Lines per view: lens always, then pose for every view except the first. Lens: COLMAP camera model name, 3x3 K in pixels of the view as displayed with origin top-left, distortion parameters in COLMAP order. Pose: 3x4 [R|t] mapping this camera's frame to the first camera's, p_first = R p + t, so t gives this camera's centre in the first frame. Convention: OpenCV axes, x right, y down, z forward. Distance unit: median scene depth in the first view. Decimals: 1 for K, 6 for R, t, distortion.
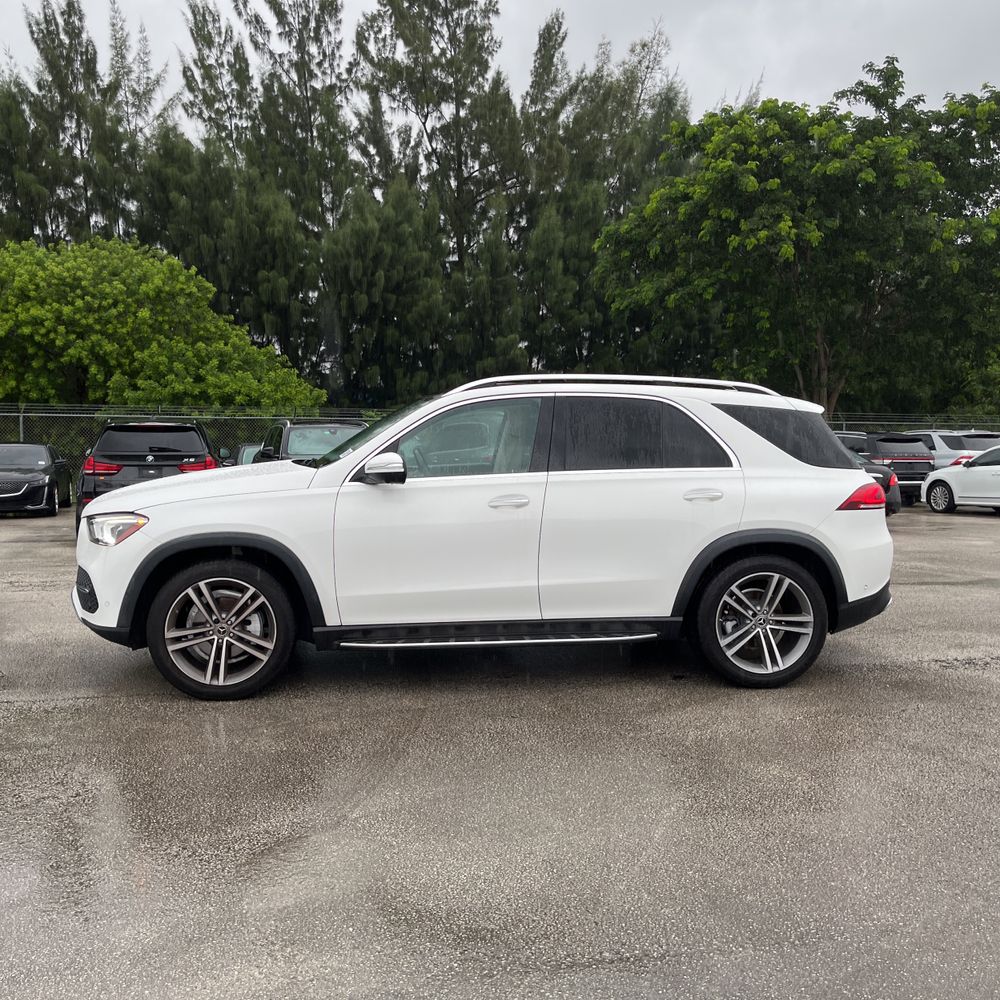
lens RADIAL K [[1046.9, 0, 457.2], [0, 1046.9, 499.1], [0, 0, 1]] dist [0.023135, 0.026205]
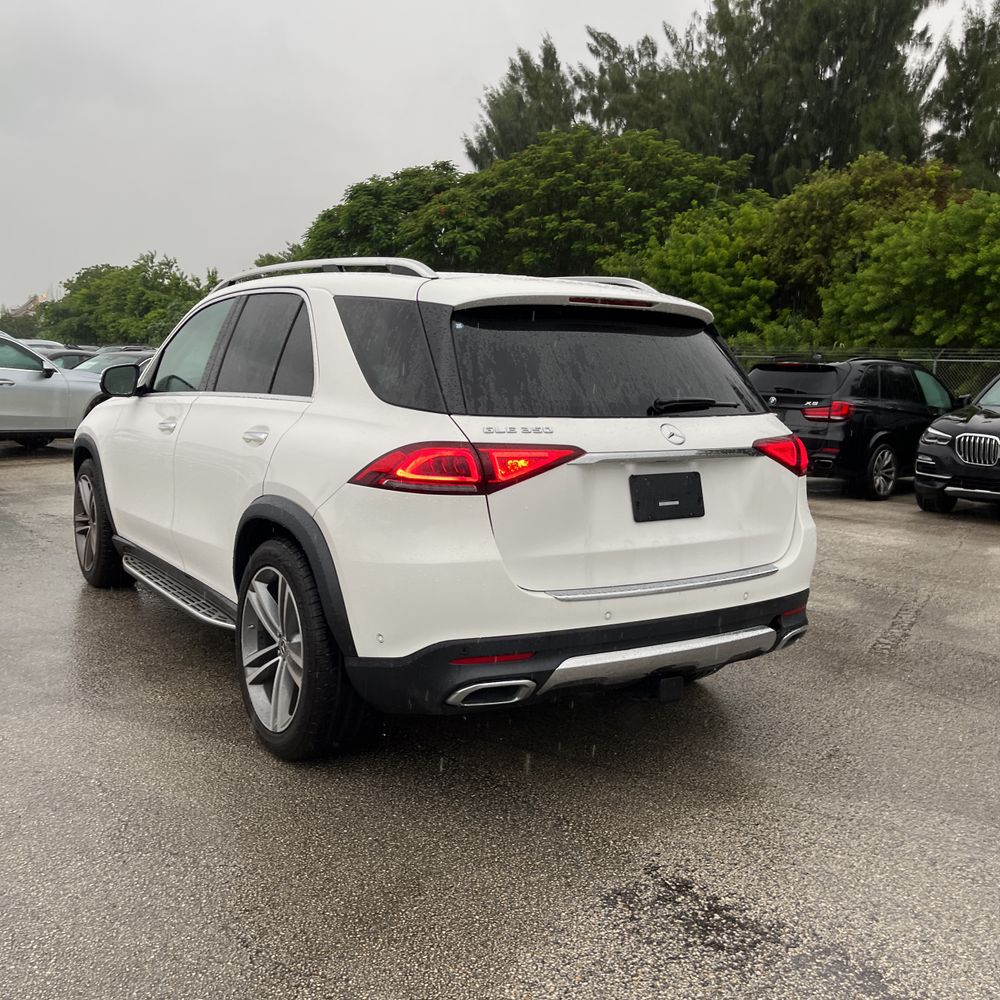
lens RADIAL K [[1015.8, 0, 512.1], [0, 1015.8, 494.5], [0, 0, 1]] dist [0.051147, -0.044823]
pose [[0.475451, 0.123961, -0.870965, 0.205688], [-0.089412, 0.991705, 0.092337, -0.009647], [0.875187, 0.033972, 0.482591, 0.195650]]
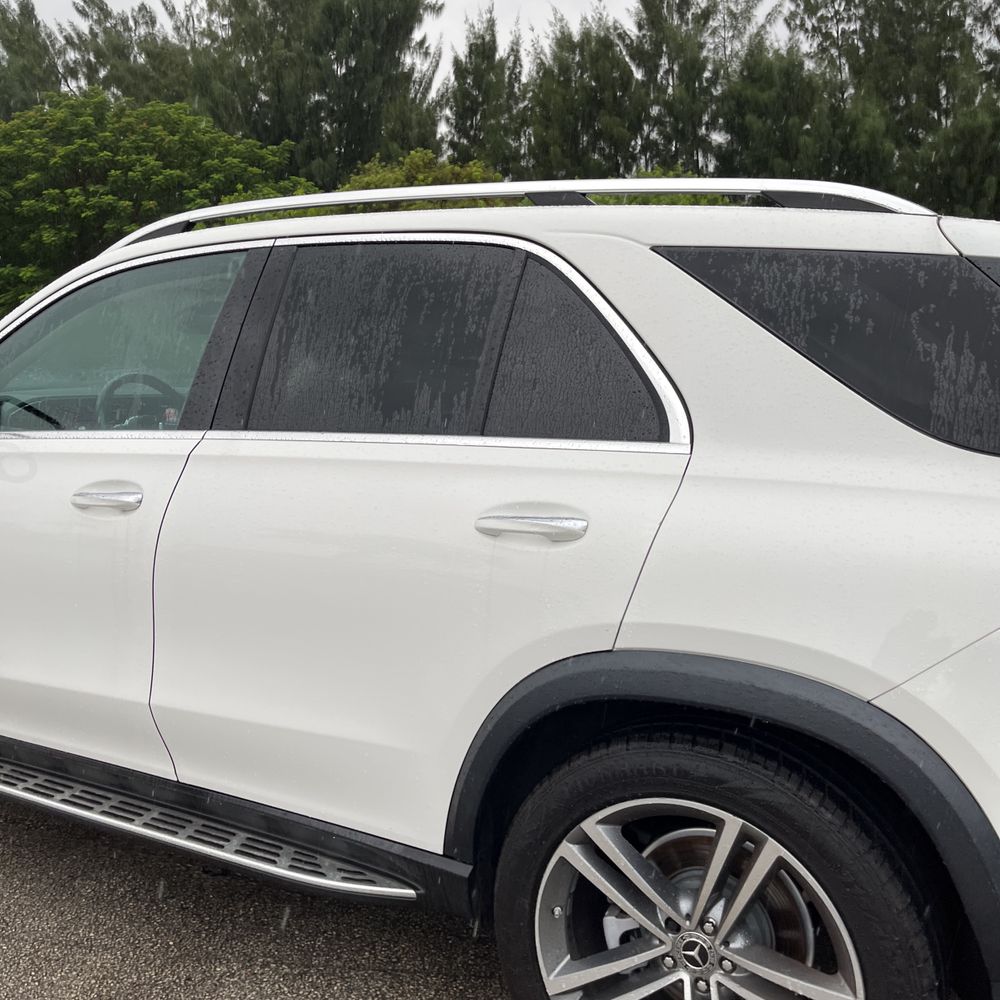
lens RADIAL K [[992.6, 0, 500.0], [0, 992.6, 500.0], [0, 0, 1]] dist [0.056382, -0.025257]
pose [[0.827648, 0.084538, -0.554844, 0.093741], [-0.051857, 0.995881, 0.074382, -0.008042], [0.558847, -0.032790, 0.828623, 0.173283]]
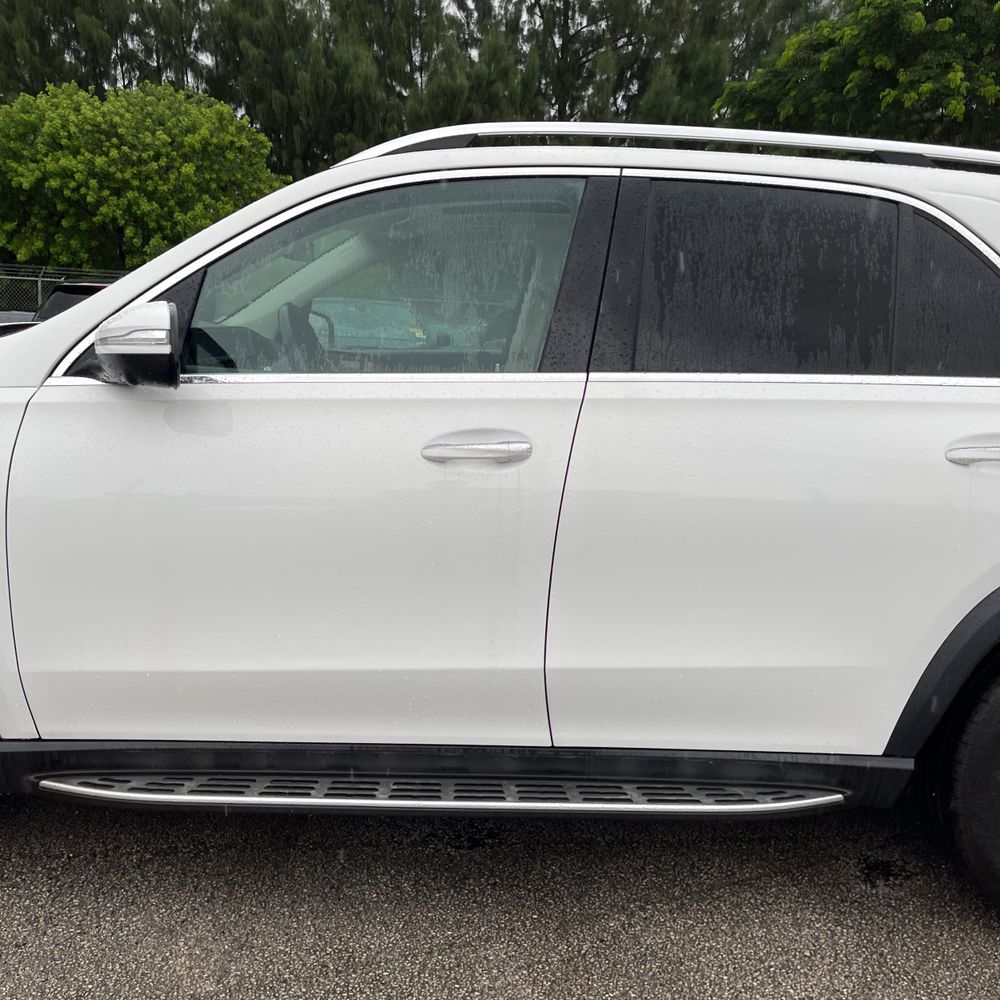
lens RADIAL K [[1019.6, 0, 486.2], [0, 1019.6, 491.5], [0, 0, 1]] dist [0.029033, -0.003011]
pose [[0.996641, 0.050619, -0.064382, 0.017646], [-0.044189, 0.994240, 0.097648, -0.004135], [0.068954, -0.094475, 0.993136, 0.145539]]
